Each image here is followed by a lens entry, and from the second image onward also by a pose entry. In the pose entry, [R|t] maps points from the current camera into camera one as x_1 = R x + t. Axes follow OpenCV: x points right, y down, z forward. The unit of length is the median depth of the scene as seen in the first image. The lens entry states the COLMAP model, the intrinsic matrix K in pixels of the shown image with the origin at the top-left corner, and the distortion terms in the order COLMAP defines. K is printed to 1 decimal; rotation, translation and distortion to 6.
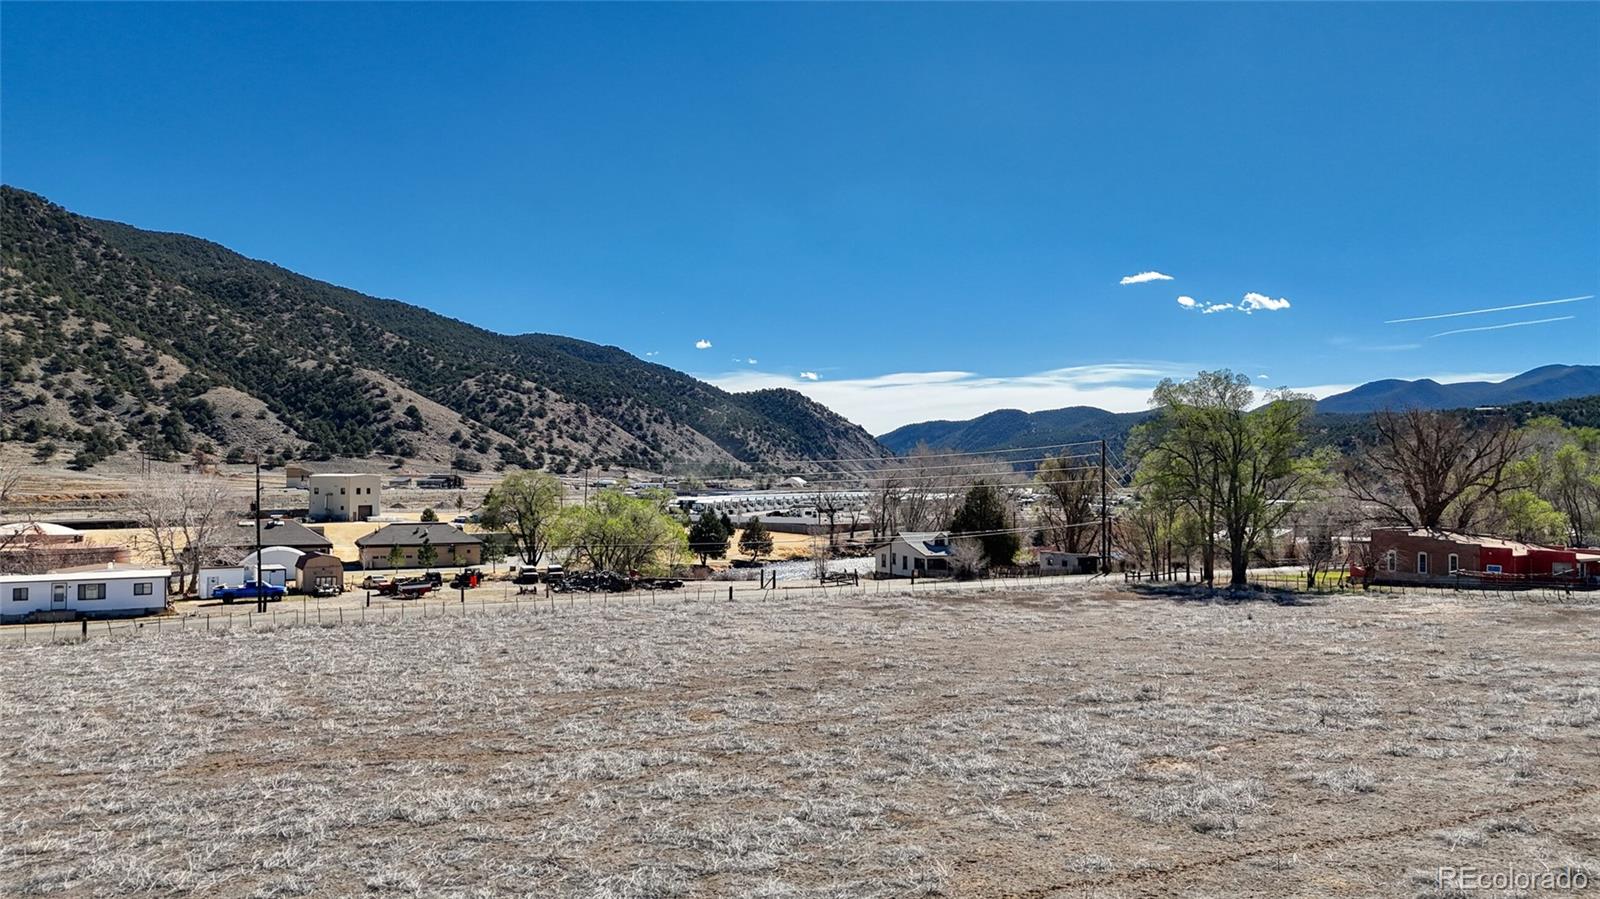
lens RADIAL K [[1174.6, 0, 798.3], [0, 1174.6, 446.9], [0, 0, 1]] dist [0.080002, -0.077939]
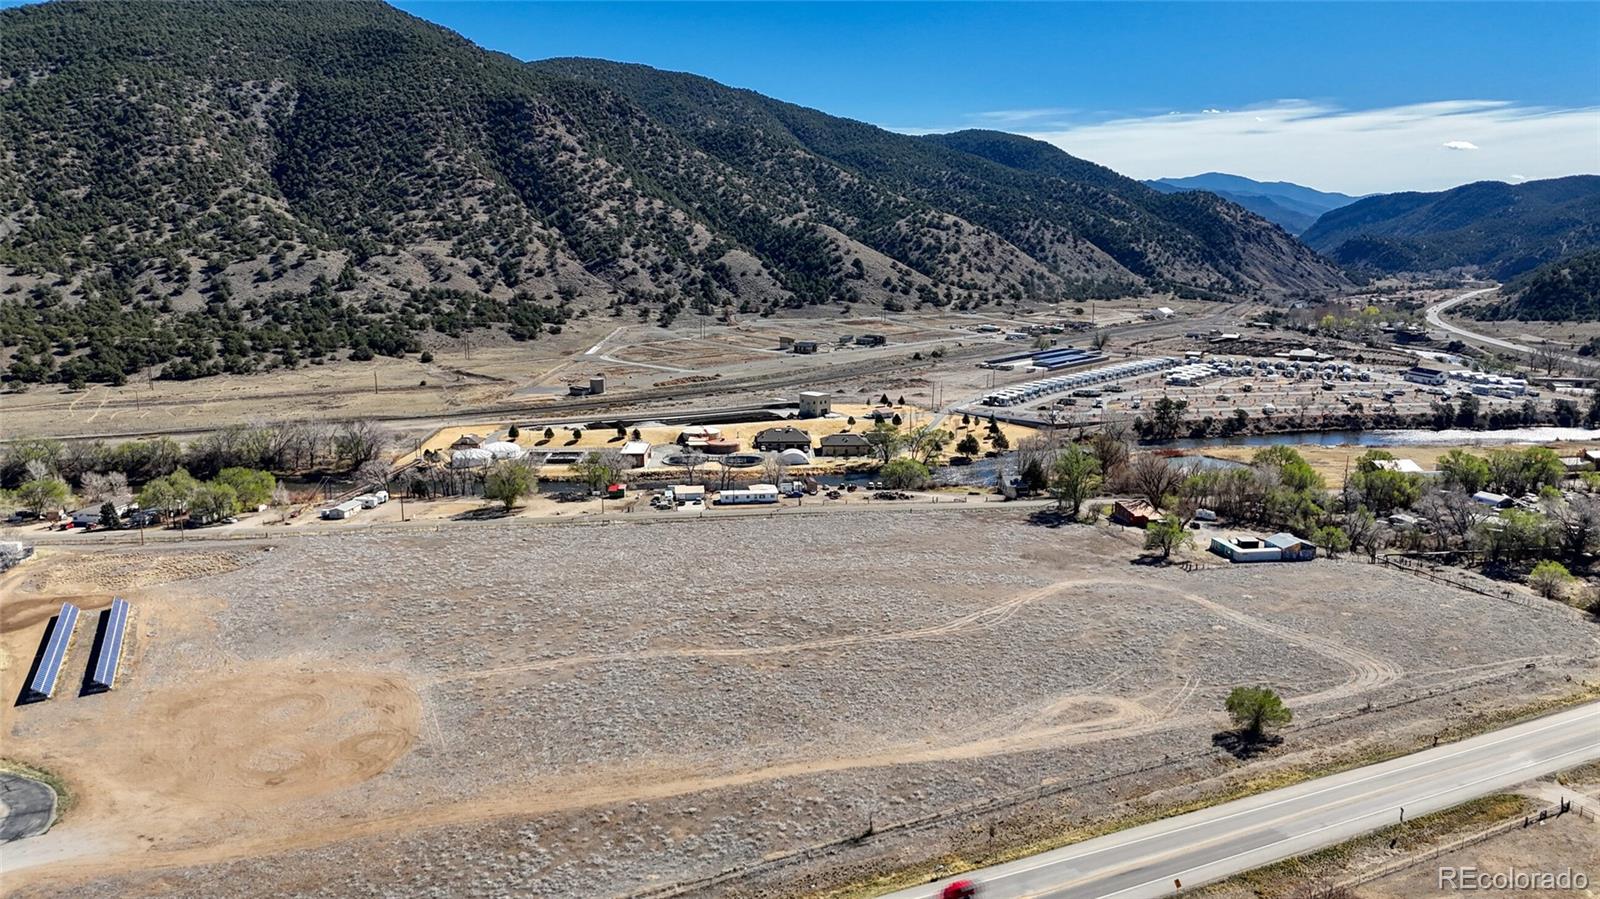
lens RADIAL K [[1174.6, 0, 806.2], [0, 1174.6, 444.1], [0, 0, 1]] dist [0.080002, -0.077939]
pose [[0.933480, 0.065647, -0.352571, 0.104130], [0.007115, 0.979520, 0.201219, -0.093162], [0.358560, -0.190342, 0.913895, -0.280837]]
